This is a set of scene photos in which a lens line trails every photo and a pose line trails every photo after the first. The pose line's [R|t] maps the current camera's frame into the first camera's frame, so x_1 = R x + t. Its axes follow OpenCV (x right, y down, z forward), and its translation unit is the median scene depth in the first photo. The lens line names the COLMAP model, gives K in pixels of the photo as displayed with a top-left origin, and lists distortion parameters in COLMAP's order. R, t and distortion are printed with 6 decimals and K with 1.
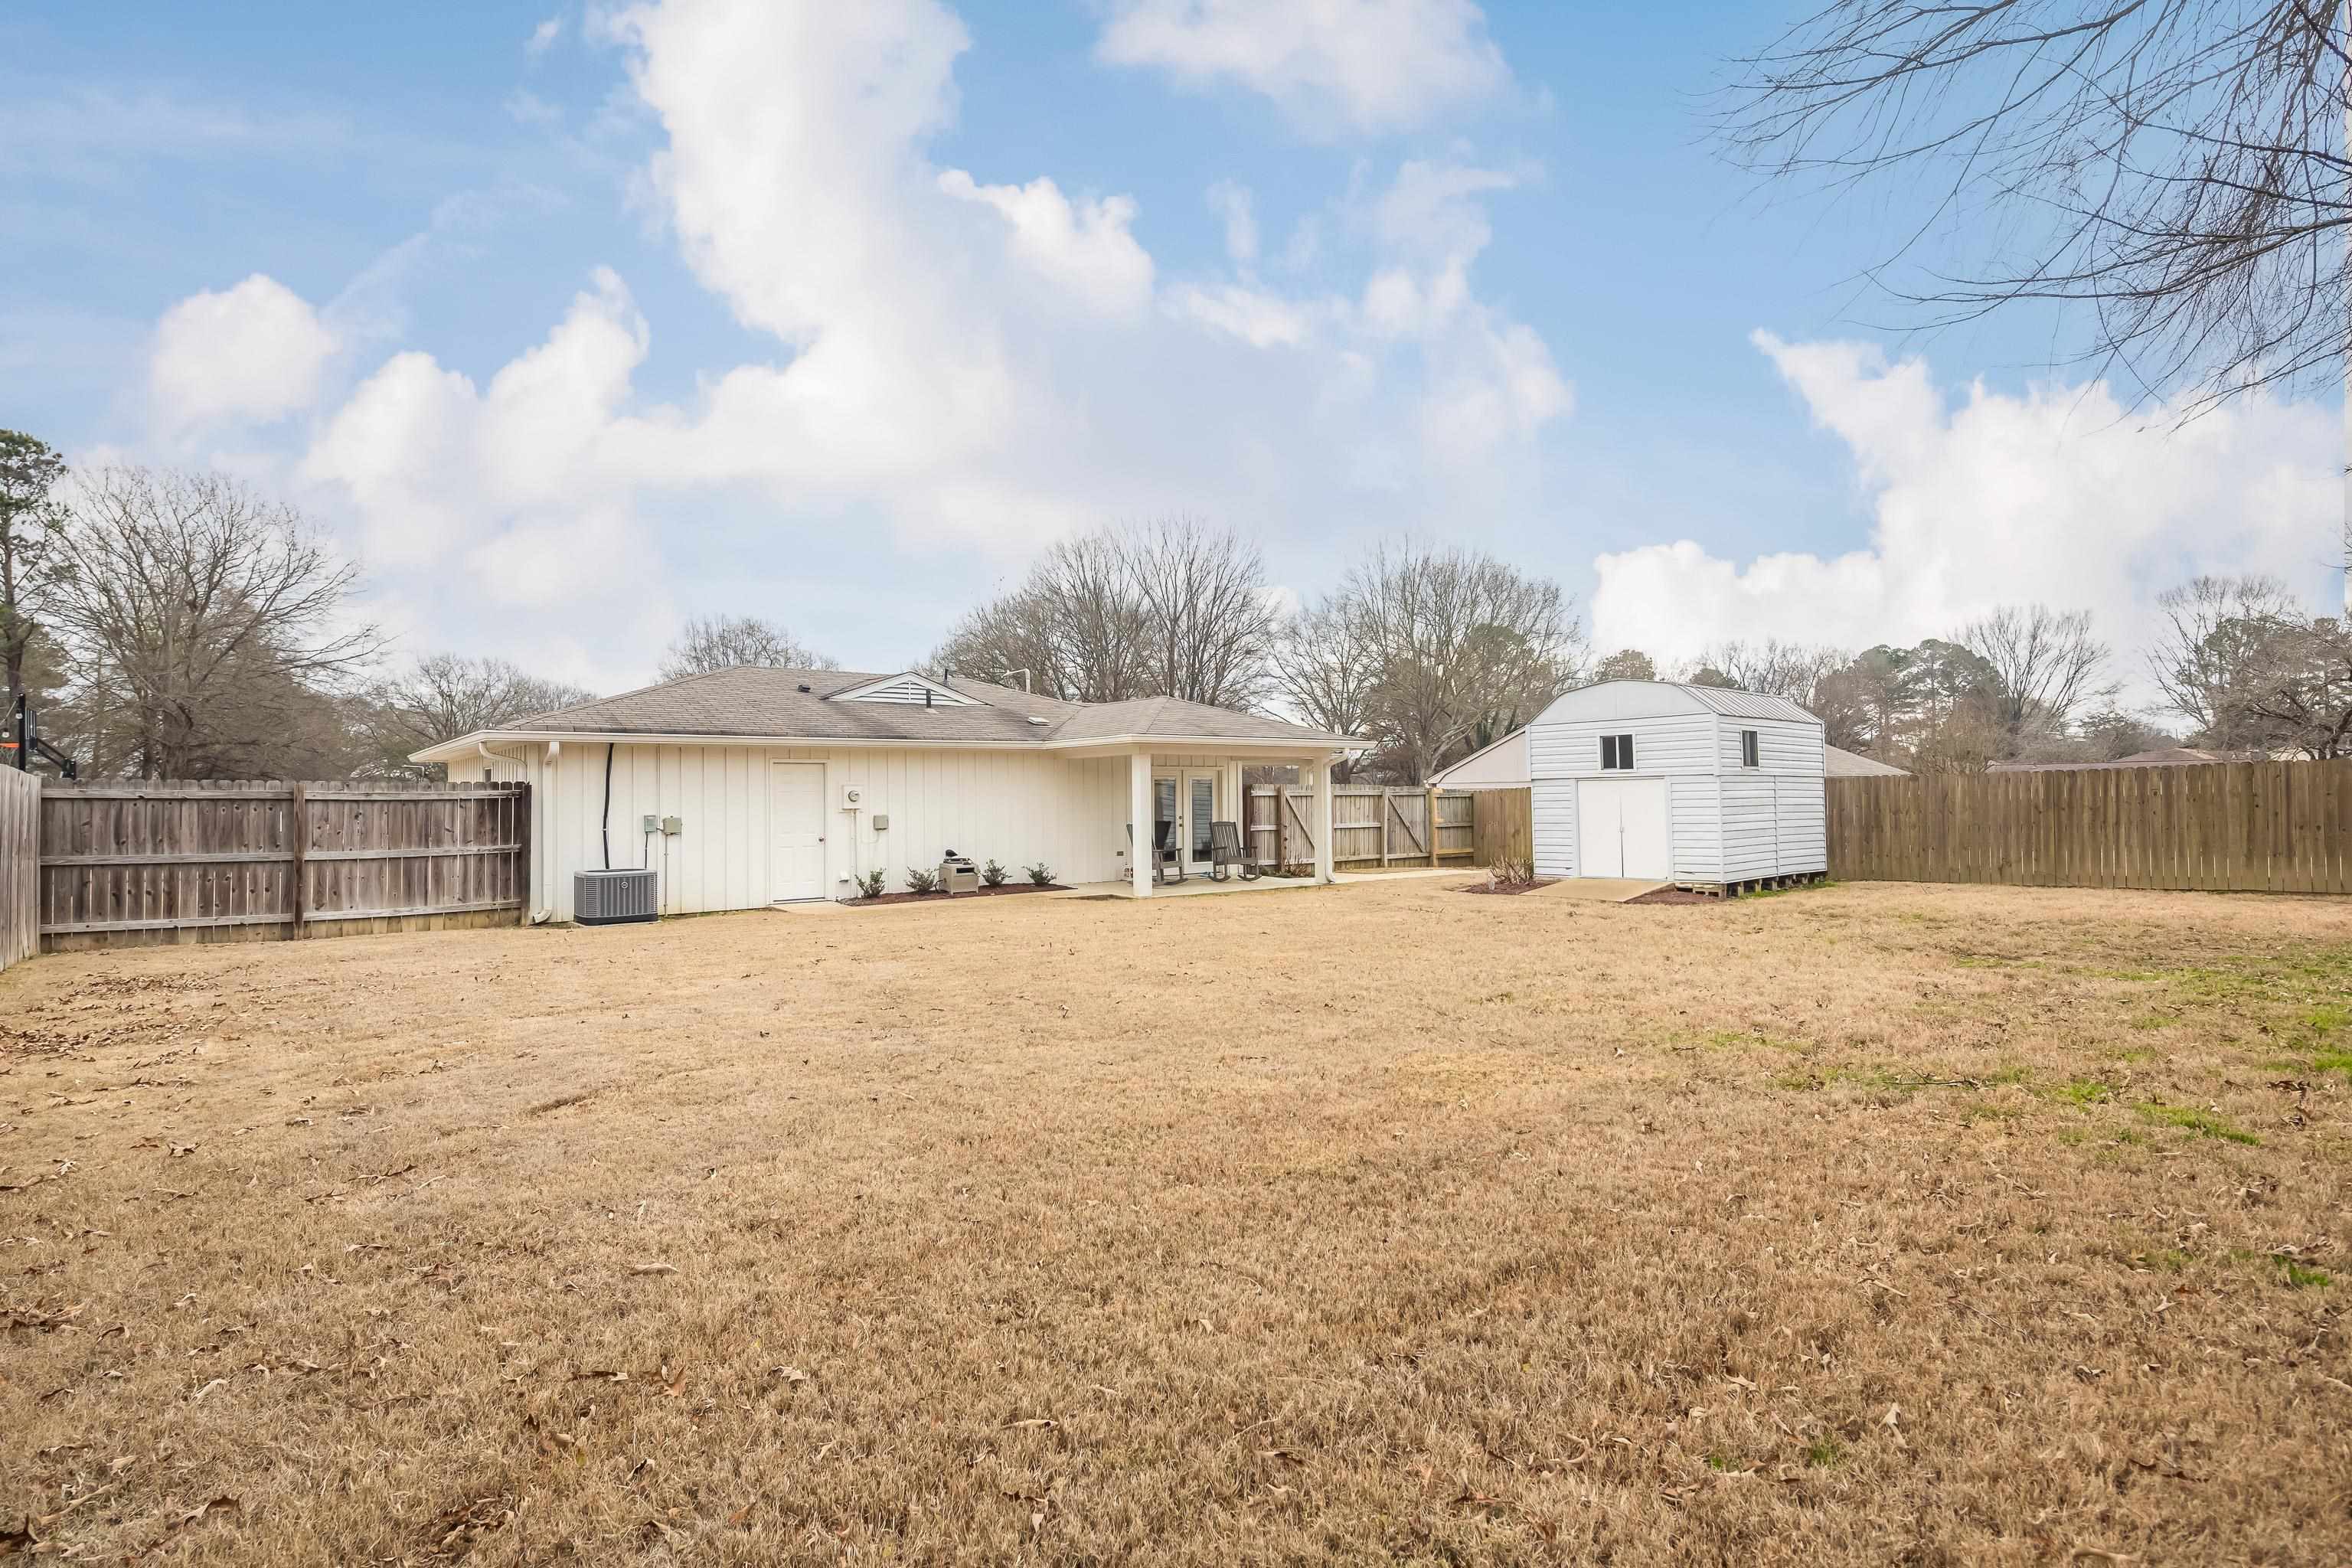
lens RADIAL K [[1189.9, 0, 1176.0], [0, 1189.9, 784.0], [0, 0, 1]] dist [0.000149, -0.000030]
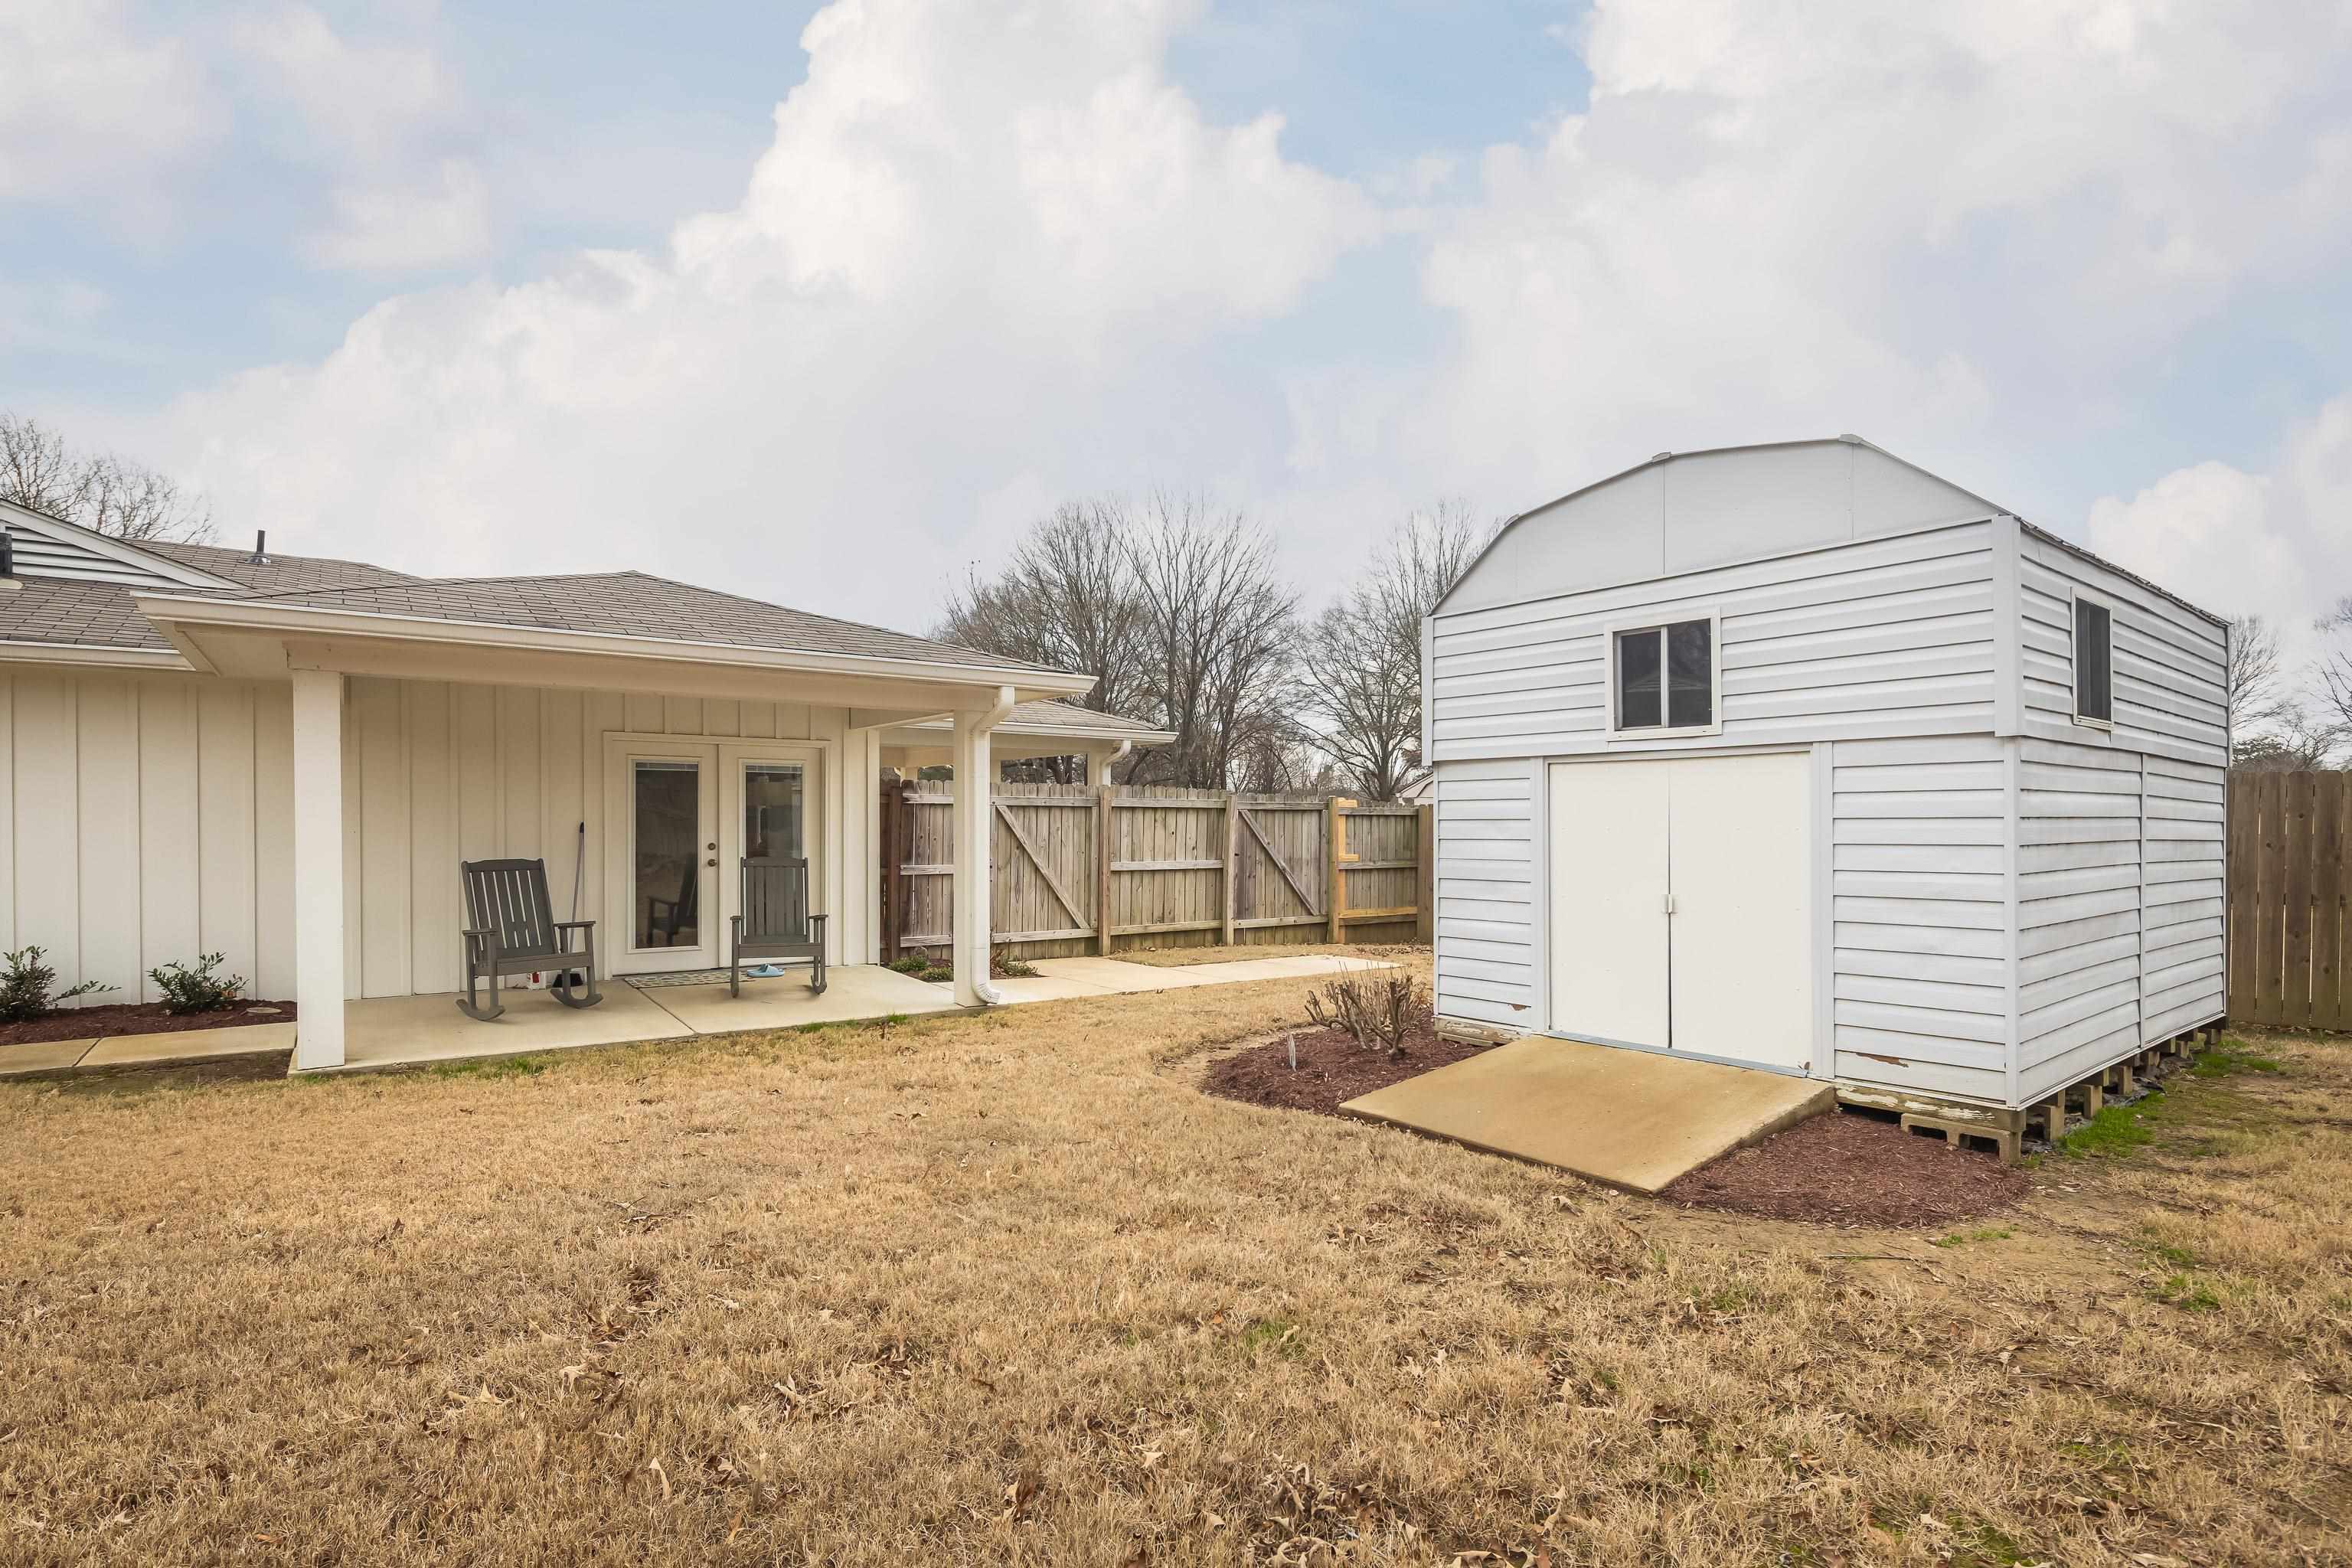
lens RADIAL K [[1149.8, 0, 1171.6], [0, 1149.8, 841.0], [0, 0, 1]] dist [-0.017527, -0.000314]
pose [[0.996964, 0.015658, -0.076268, 0.209138], [-0.013373, 0.999449, 0.030375, 0.009345], [0.076701, -0.029263, 0.996625, 0.540223]]
